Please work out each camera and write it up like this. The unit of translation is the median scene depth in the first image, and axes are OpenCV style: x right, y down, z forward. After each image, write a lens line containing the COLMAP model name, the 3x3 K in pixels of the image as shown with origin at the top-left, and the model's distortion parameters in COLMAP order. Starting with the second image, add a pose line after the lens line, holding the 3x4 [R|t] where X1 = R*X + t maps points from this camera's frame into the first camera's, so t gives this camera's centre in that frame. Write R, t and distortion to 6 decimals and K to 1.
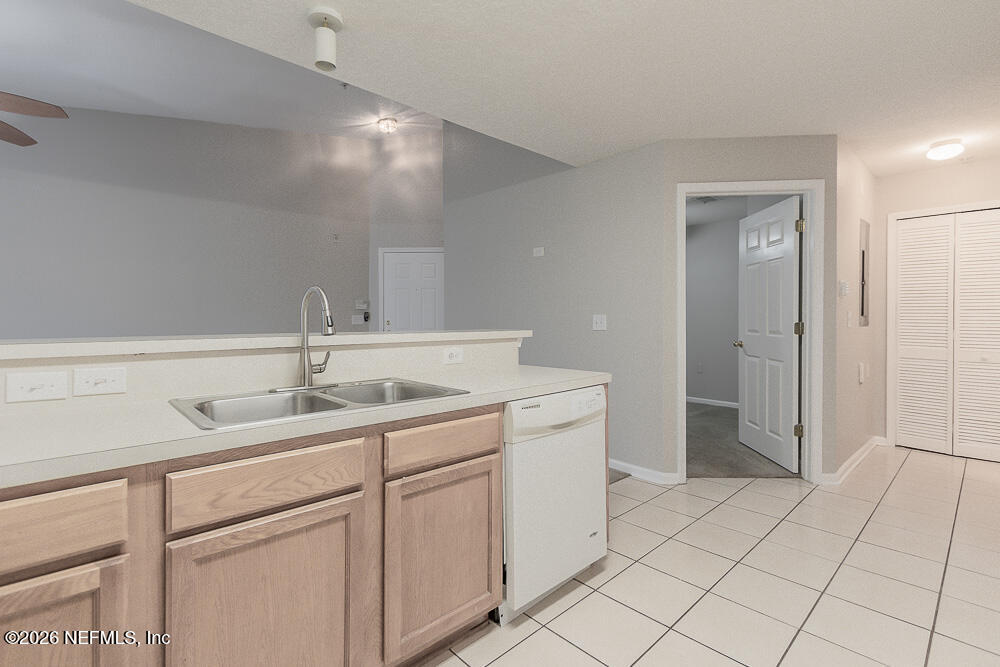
lens RADIAL K [[461.7, 0, 497.6], [0, 461.7, 320.2], [0, 0, 1]] dist [0.001491, 0.000060]
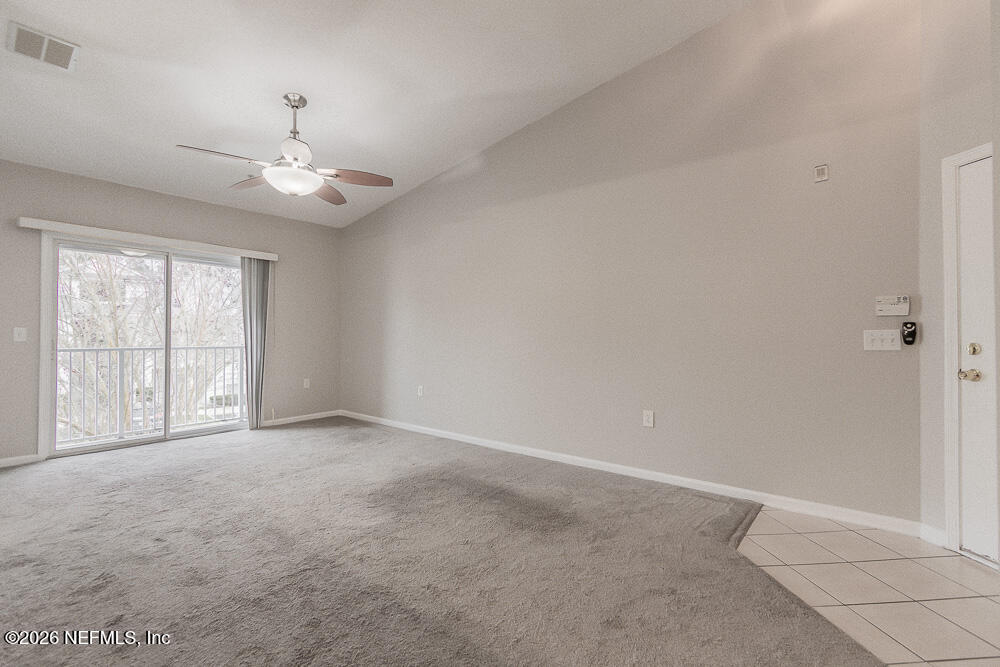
lens RADIAL K [[459.2, 0, 496.1], [0, 459.2, 332.6], [0, 0, 1]] dist [0.003357, 0.000690]
pose [[0.149675, -0.007521, -0.988707, 0.120398], [-0.008954, 0.999920, -0.008962, -0.000953], [0.988695, 0.010194, 0.149596, 0.872507]]
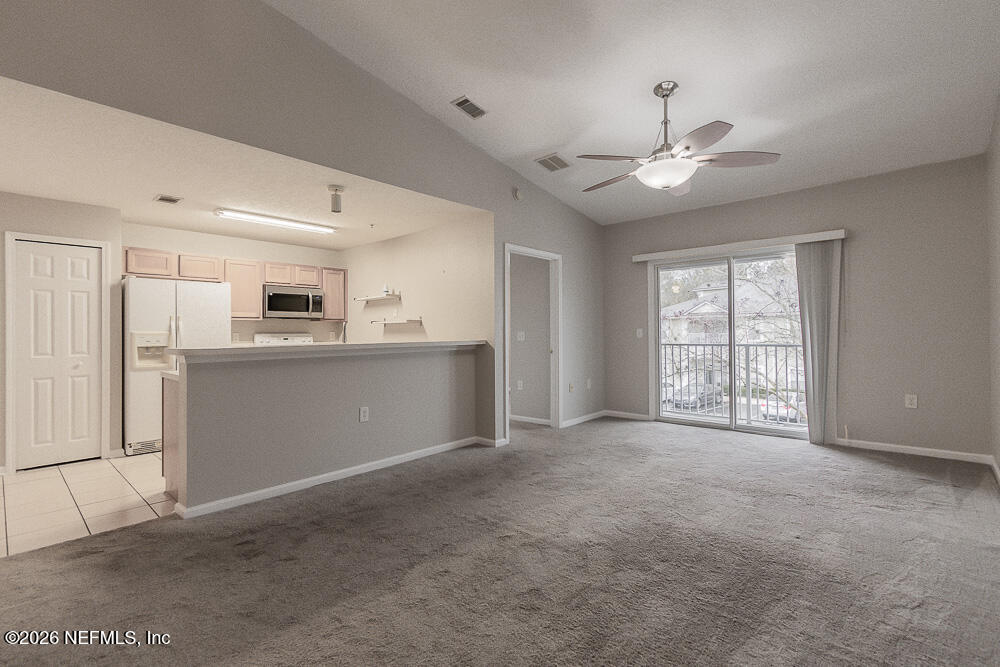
lens RADIAL K [[455.9, 0, 499.1], [0, 455.9, 331.7], [0, 0, 1]] dist [0.002822, 0.000047]
pose [[-0.996838, 0.007220, -0.079129, -0.436694], [0.006974, 0.999970, 0.003384, -0.009335], [0.079151, 0.002822, -0.996859, 1.435213]]
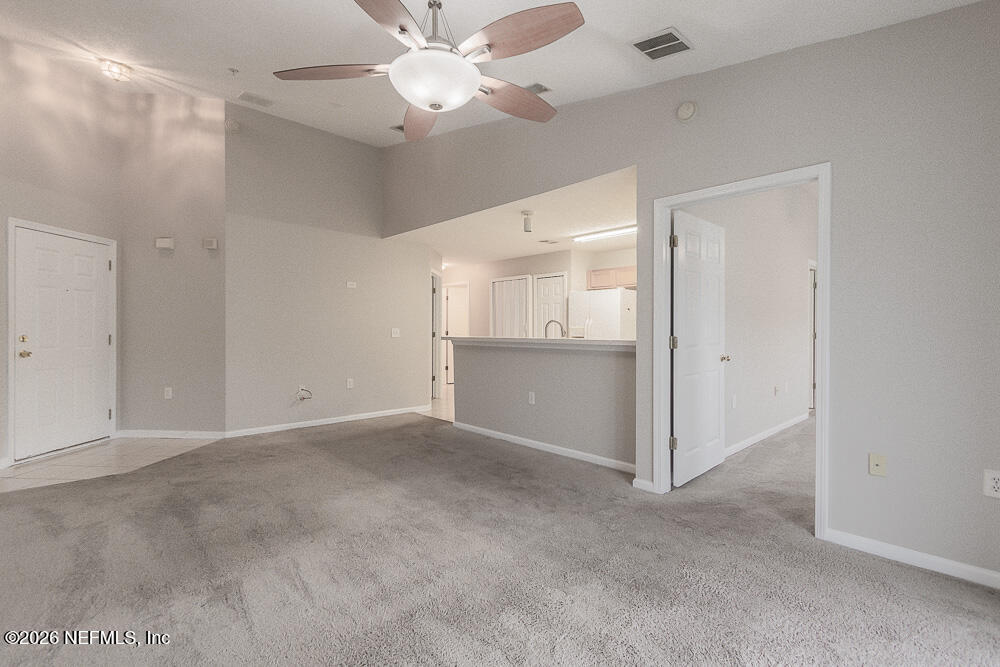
lens RADIAL K [[455.9, 0, 499.1], [0, 455.9, 331.7], [0, 0, 1]] dist [0.002822, 0.000047]
pose [[-0.003104, -0.004531, 0.999985, -1.350204], [0.004612, 0.999979, 0.004546, -0.005368], [-0.999985, 0.004626, -0.003083, 0.547921]]
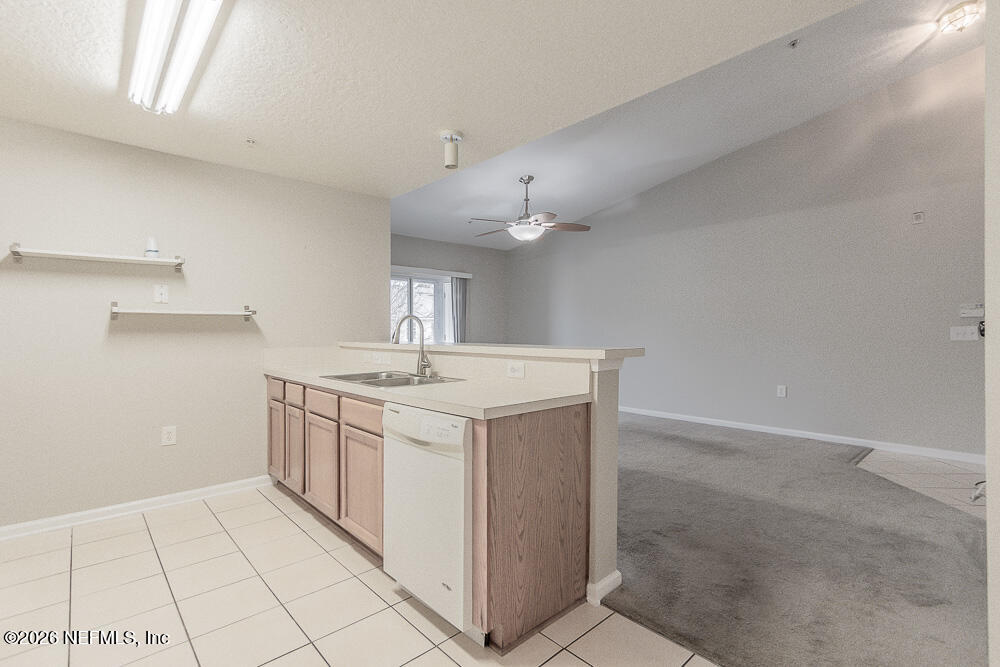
lens RADIAL K [[455.9, 0, 499.1], [0, 455.9, 331.7], [0, 0, 1]] dist [0.002822, 0.000047]
pose [[-0.009206, -0.000631, -0.999957, 0.522218], [0.000060, 1.000000, -0.000631, -0.004472], [0.999958, -0.000066, -0.009206, 0.547696]]
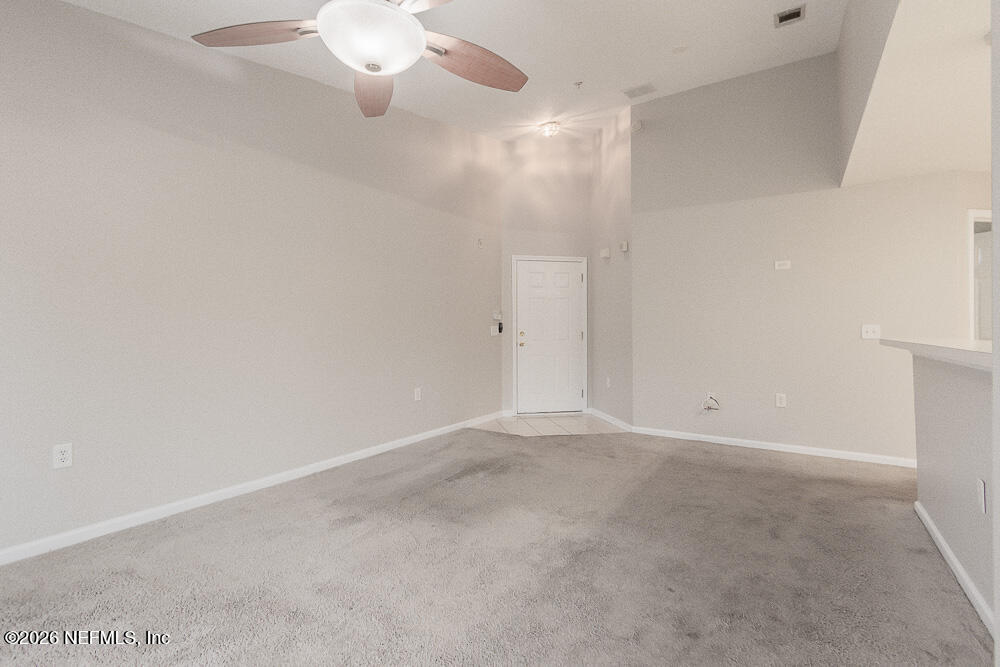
lens RADIAL K [[459.2, 0, 496.1], [0, 459.2, 332.6], [0, 0, 1]] dist [0.003357, 0.000690]
pose [[0.970821, -0.006782, 0.239711, -0.805441], [0.006011, 0.999974, 0.003947, -0.001795], [-0.239732, -0.002391, 0.970836, 0.138872]]
